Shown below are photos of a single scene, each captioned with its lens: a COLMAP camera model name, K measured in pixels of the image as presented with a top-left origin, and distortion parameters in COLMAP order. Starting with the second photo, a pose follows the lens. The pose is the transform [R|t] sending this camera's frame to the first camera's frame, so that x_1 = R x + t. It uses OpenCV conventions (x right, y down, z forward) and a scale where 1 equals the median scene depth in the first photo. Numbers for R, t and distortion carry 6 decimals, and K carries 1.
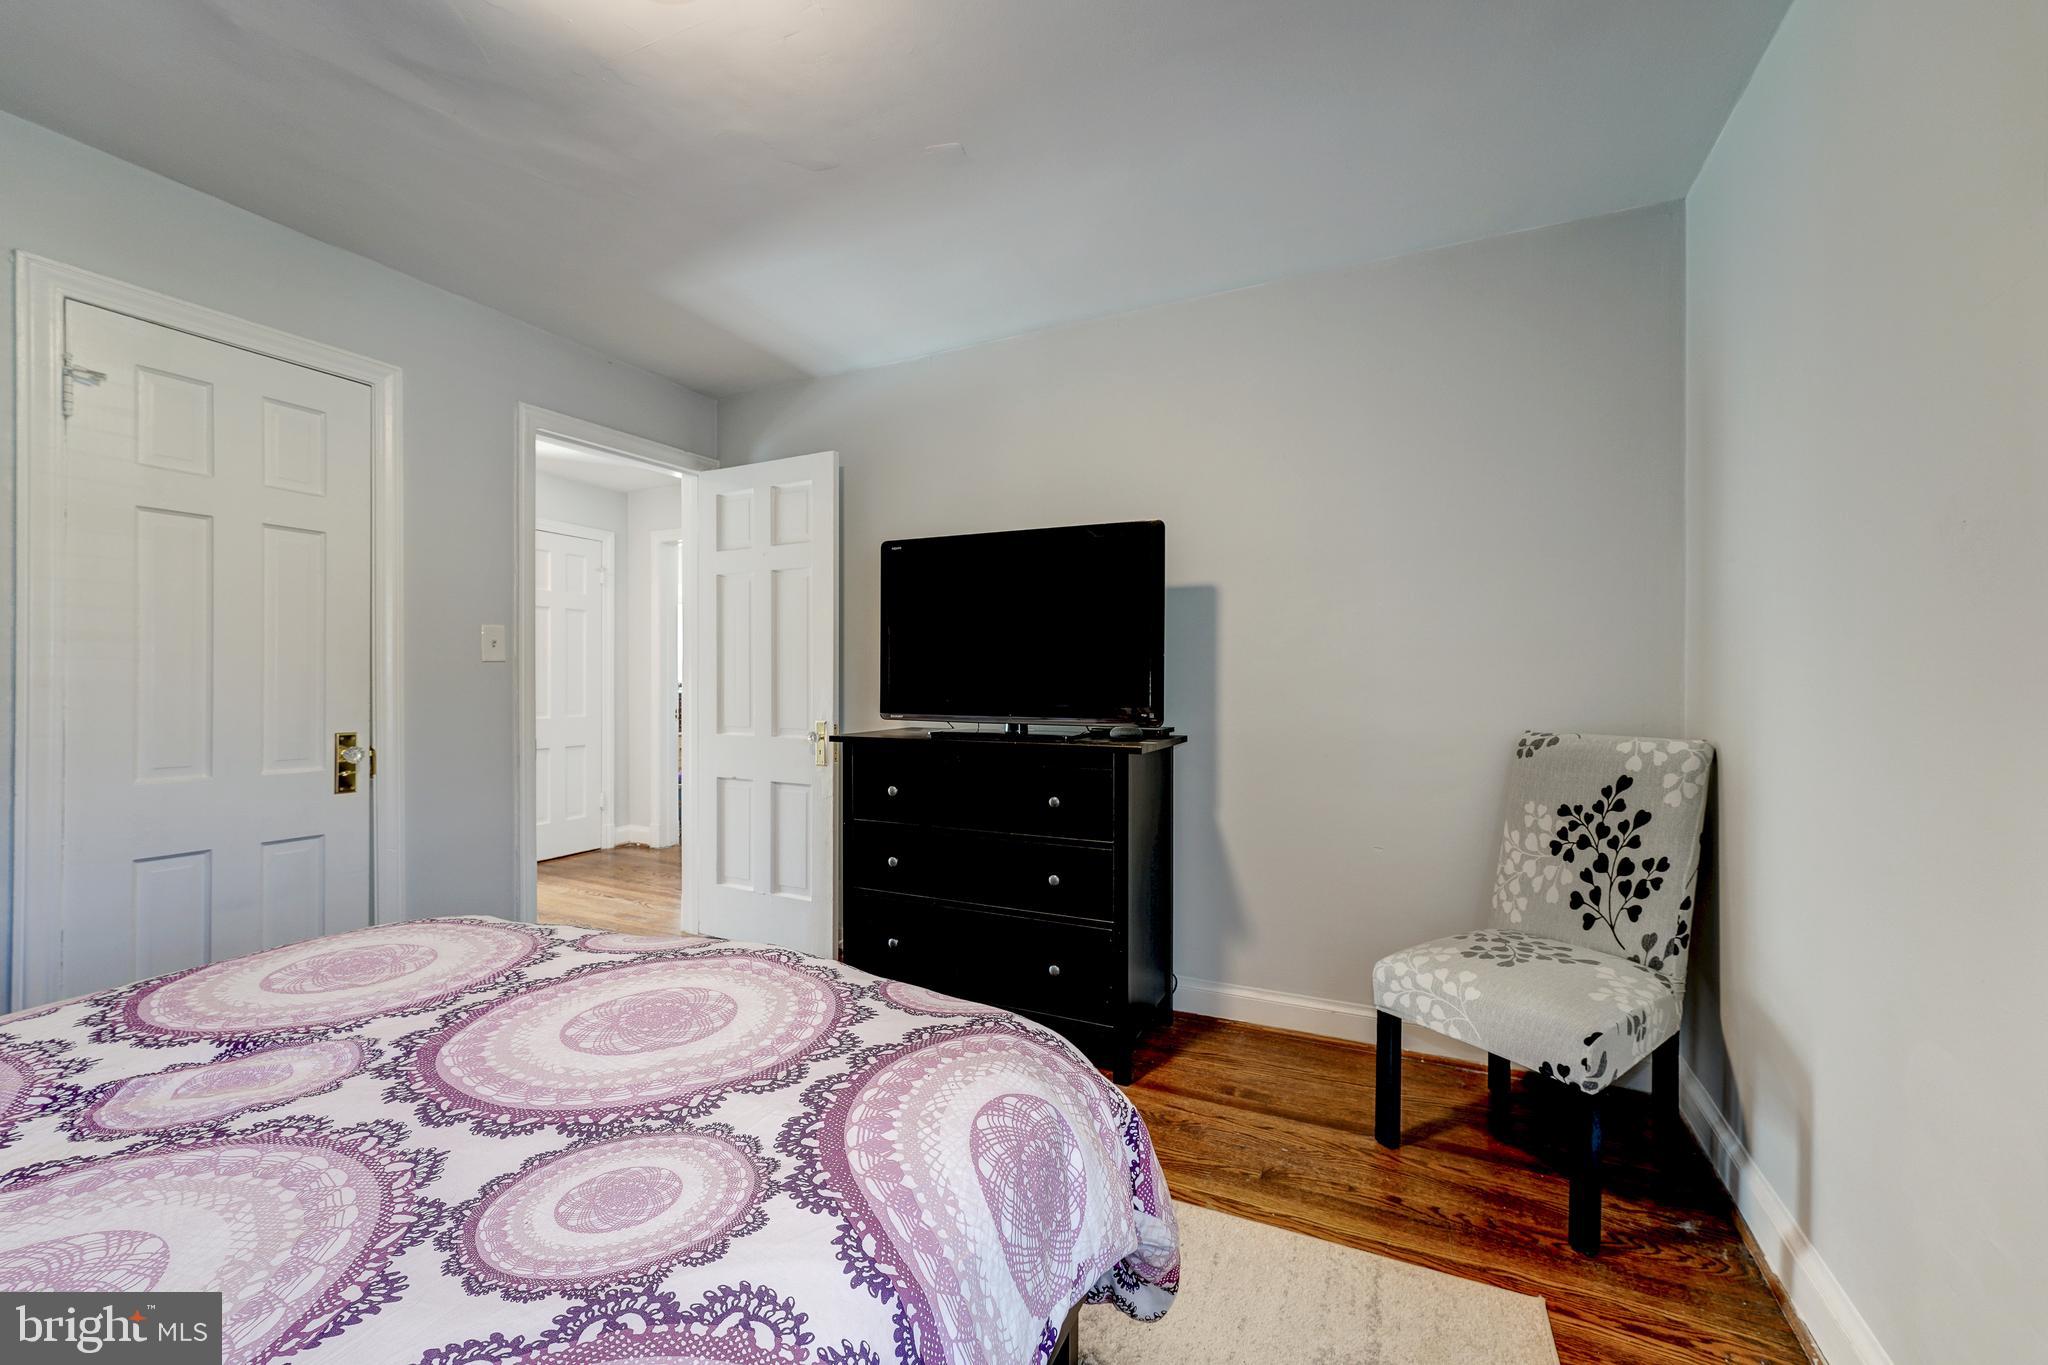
lens RADIAL K [[825.9, 0, 1028.4], [0, 825.9, 685.3], [0, 0, 1]] dist [-0.006143, 0.002425]
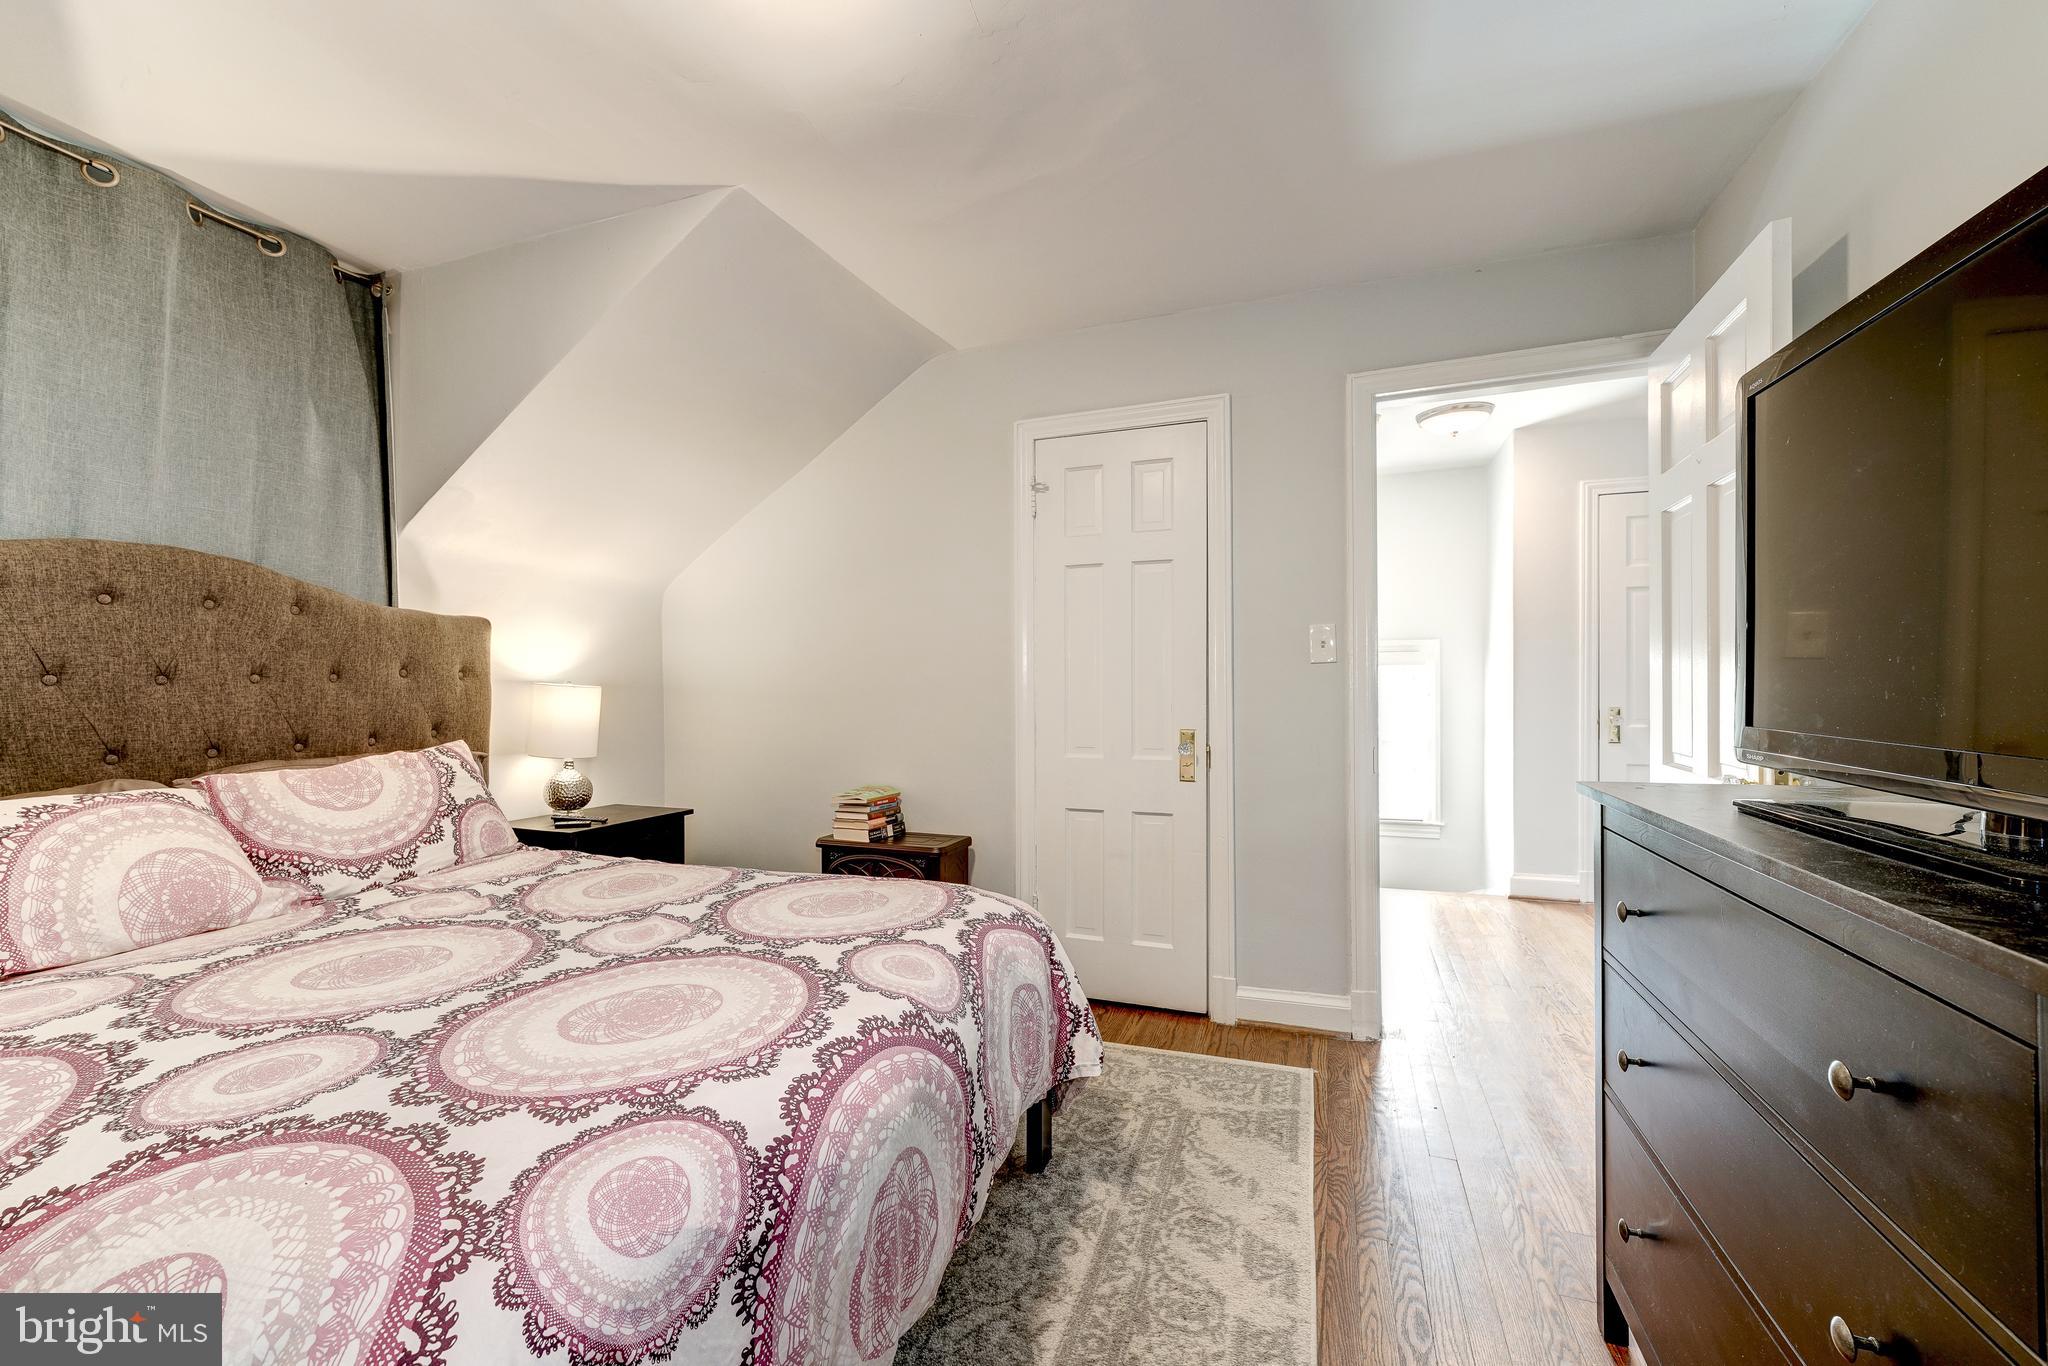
lens RADIAL K [[825.9, 0, 1026.2], [0, 825.9, 682.6], [0, 0, 1]] dist [-0.006143, 0.002425]
pose [[0.085202, -0.006851, -0.996340, 0.654416], [0.002837, 0.999974, -0.006634, -0.003491], [0.996360, -0.002262, 0.085219, 1.450503]]
